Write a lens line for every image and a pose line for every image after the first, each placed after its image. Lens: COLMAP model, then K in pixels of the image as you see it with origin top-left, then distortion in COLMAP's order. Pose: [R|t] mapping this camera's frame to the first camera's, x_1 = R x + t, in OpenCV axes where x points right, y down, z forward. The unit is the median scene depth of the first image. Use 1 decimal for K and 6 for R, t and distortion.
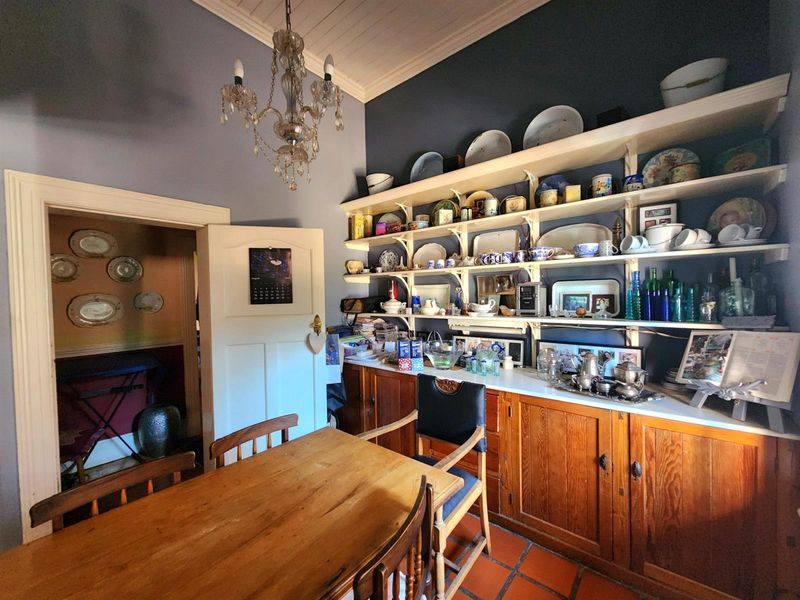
lens RADIAL K [[329.5, 0, 400.8], [0, 329.5, 300.9], [0, 0, 1]] dist [-0.000721, -0.000154]
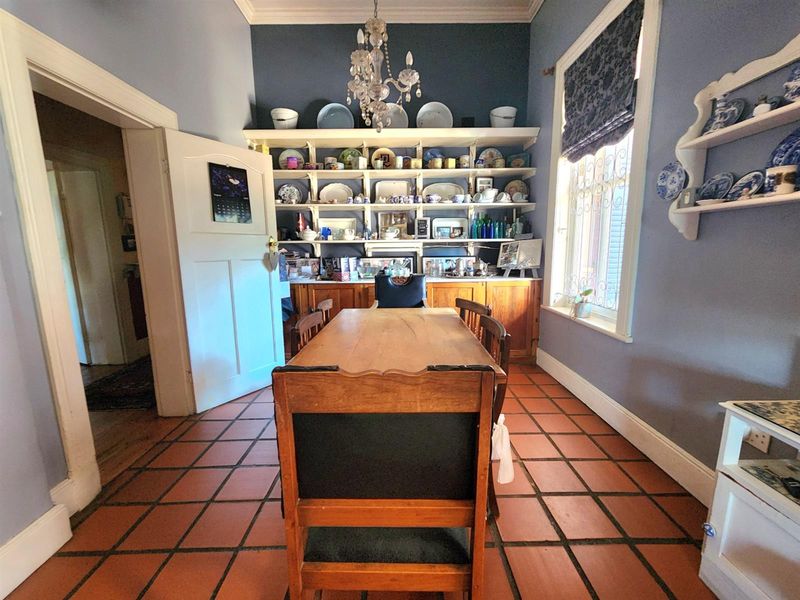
lens RADIAL K [[329.5, 0, 400.8], [0, 329.5, 300.9], [0, 0, 1]] dist [-0.000721, -0.000154]
pose [[0.760676, -0.091565, 0.642641, -0.744569], [0.008592, 0.991335, 0.131078, 0.132814], [-0.649074, -0.094187, 0.754872, -0.151969]]
